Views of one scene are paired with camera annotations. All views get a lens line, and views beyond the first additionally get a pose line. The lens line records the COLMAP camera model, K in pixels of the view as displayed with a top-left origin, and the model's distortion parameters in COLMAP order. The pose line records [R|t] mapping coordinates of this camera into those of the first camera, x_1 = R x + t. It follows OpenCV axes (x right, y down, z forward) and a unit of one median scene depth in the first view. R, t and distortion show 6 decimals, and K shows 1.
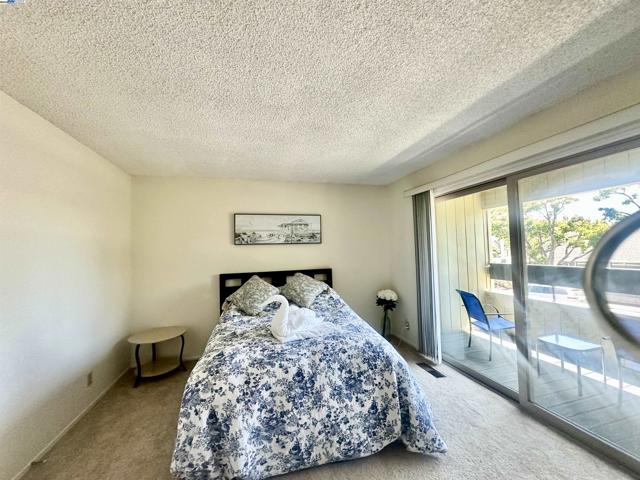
lens RADIAL K [[254.4, 0, 319.2], [0, 254.4, 241.7], [0, 0, 1]] dist [-0.002556, -0.000142]
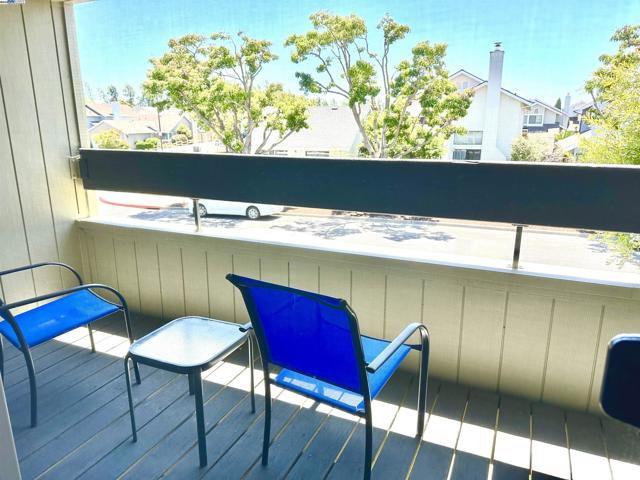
lens RADIAL K [[448.7, 0, 319.1], [0, 448.7, 236.2], [0, 0, 1]] dist [0.088829, -0.126035]
pose [[0.638600, -0.154697, 0.753829, 0.081830], [-0.044957, 0.970413, 0.237228, 0.007071], [-0.768224, -0.185384, 0.612751, 0.059933]]
